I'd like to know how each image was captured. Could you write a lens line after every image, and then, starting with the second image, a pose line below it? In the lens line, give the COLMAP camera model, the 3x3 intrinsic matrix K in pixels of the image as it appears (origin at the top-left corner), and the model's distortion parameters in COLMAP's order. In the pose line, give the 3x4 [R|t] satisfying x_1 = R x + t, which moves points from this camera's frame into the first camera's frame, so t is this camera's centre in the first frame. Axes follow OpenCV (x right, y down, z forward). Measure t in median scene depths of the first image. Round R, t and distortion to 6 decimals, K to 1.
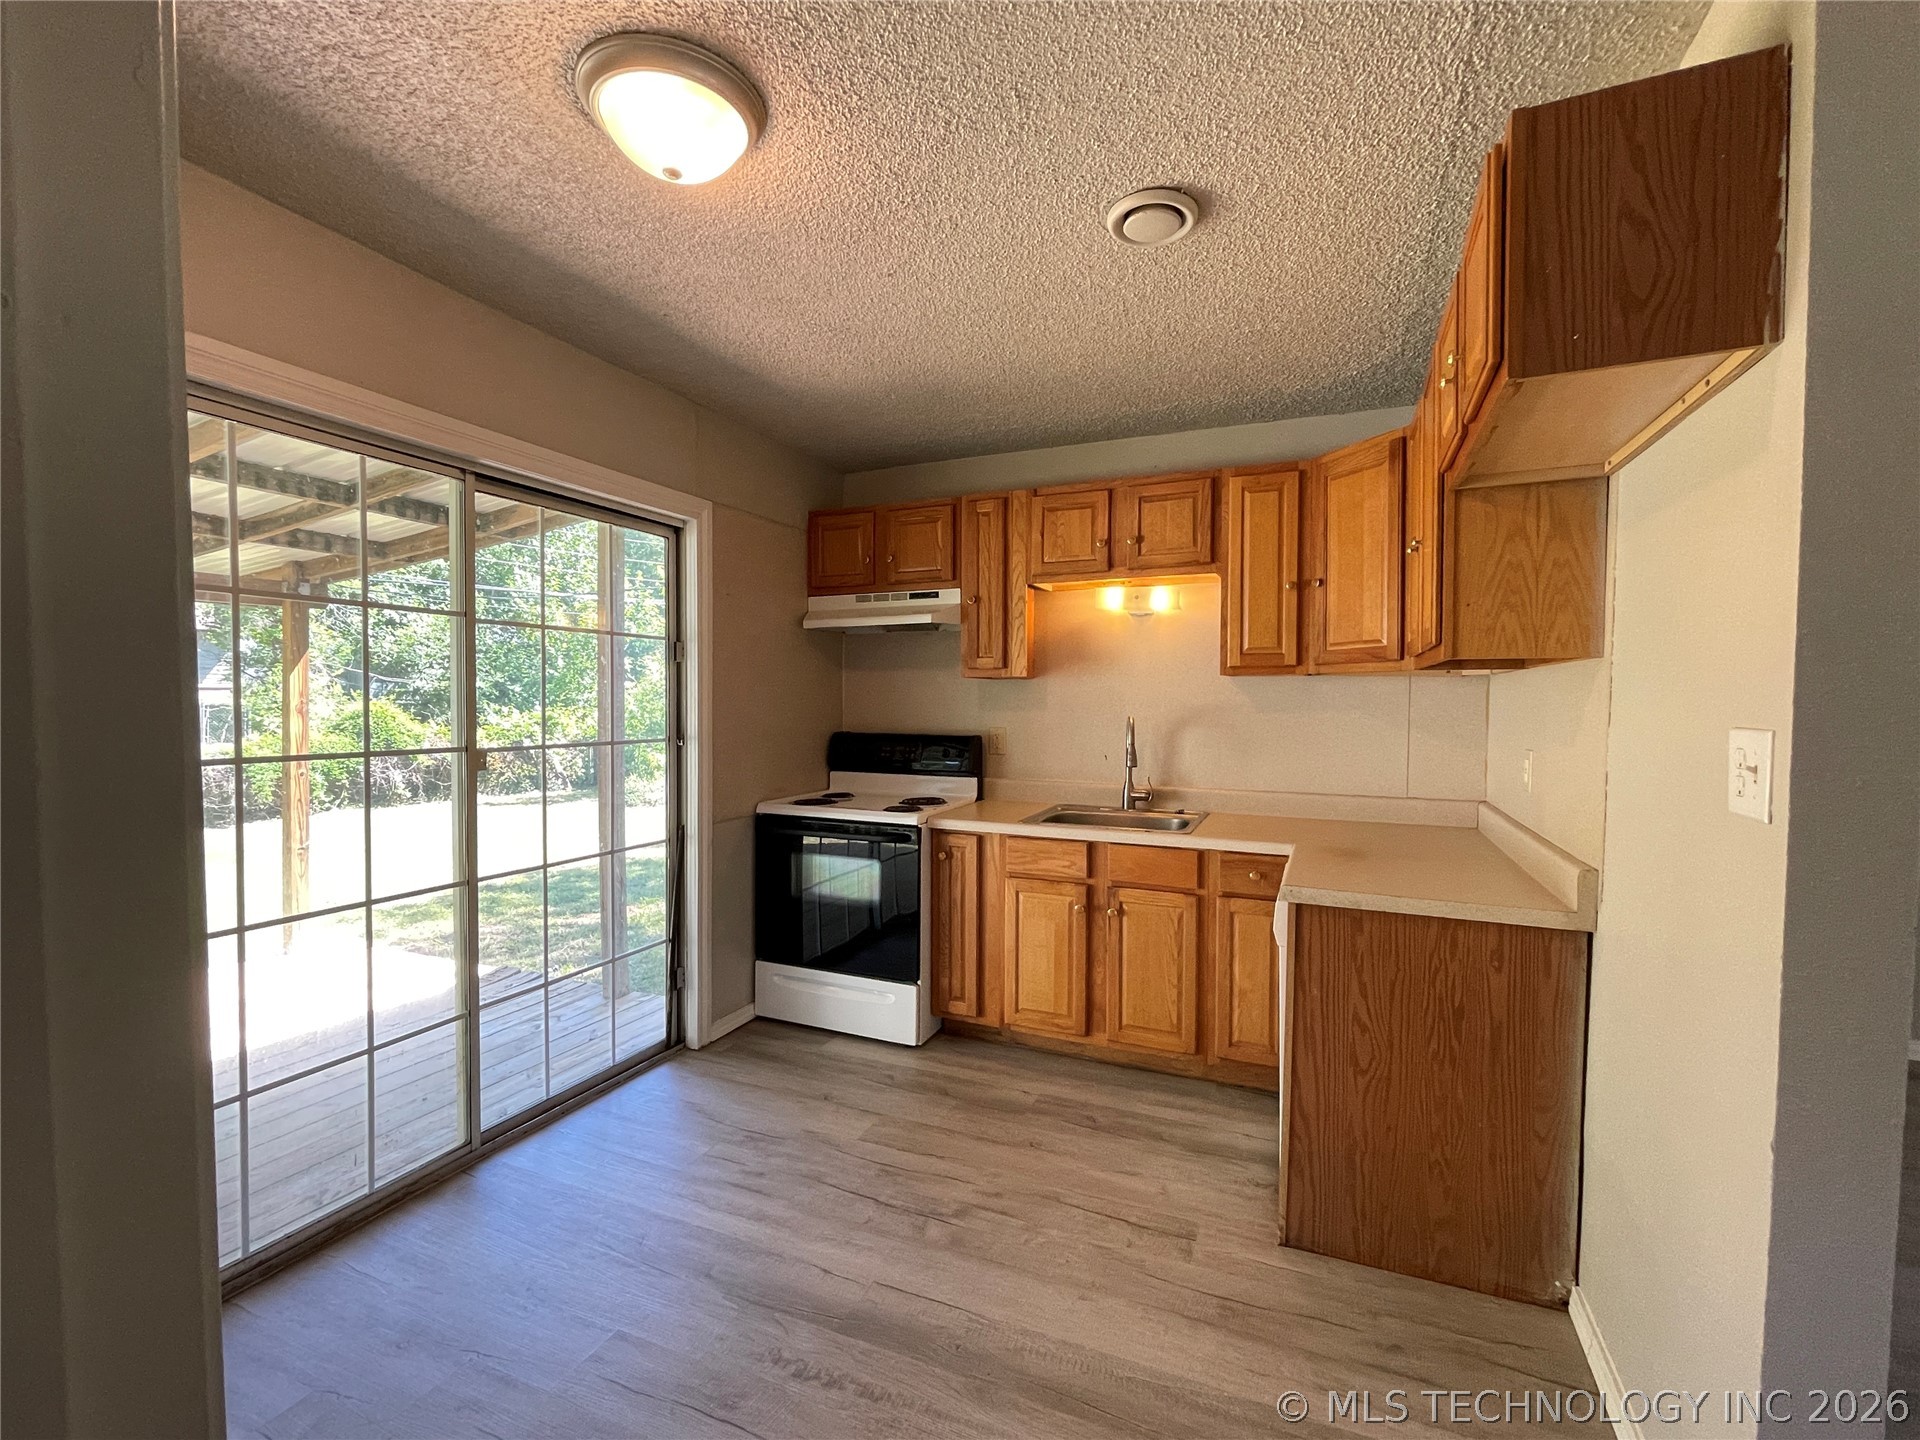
lens RADIAL K [[844.4, 0, 964.6], [0, 844.4, 719.8], [0, 0, 1]] dist [0.003246, 0.000027]
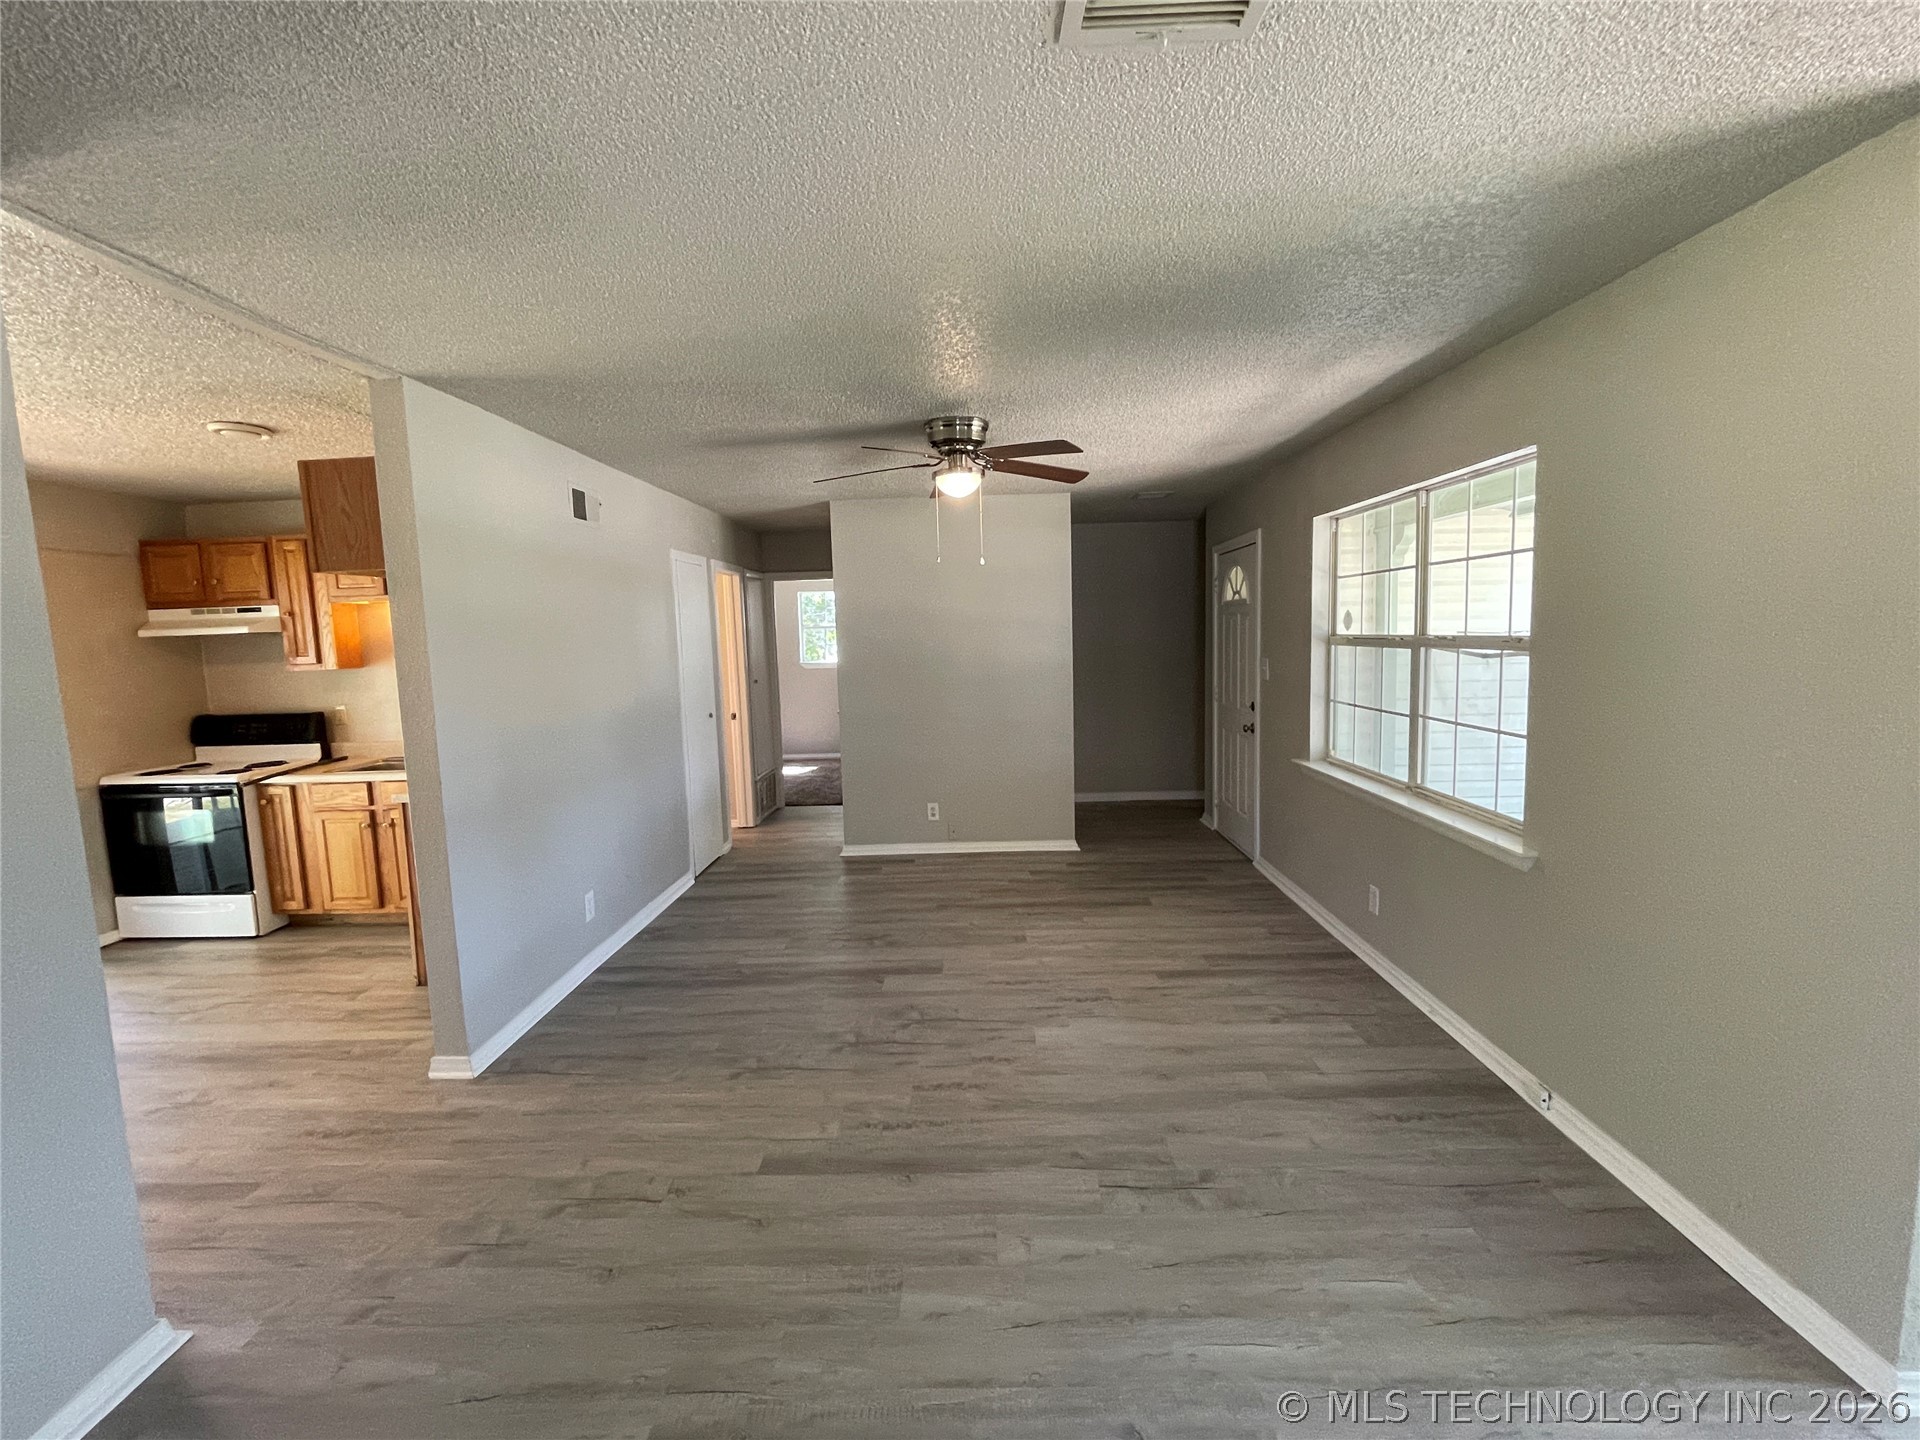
lens RADIAL K [[844.4, 0, 951.6], [0, 844.4, 722.2], [0, 0, 1]] dist [0.003246, 0.000027]
pose [[0.929976, -0.075976, 0.359683, 0.529351], [0.047023, 0.994958, 0.088584, -0.041575], [-0.364600, -0.065467, 0.928860, -0.704483]]
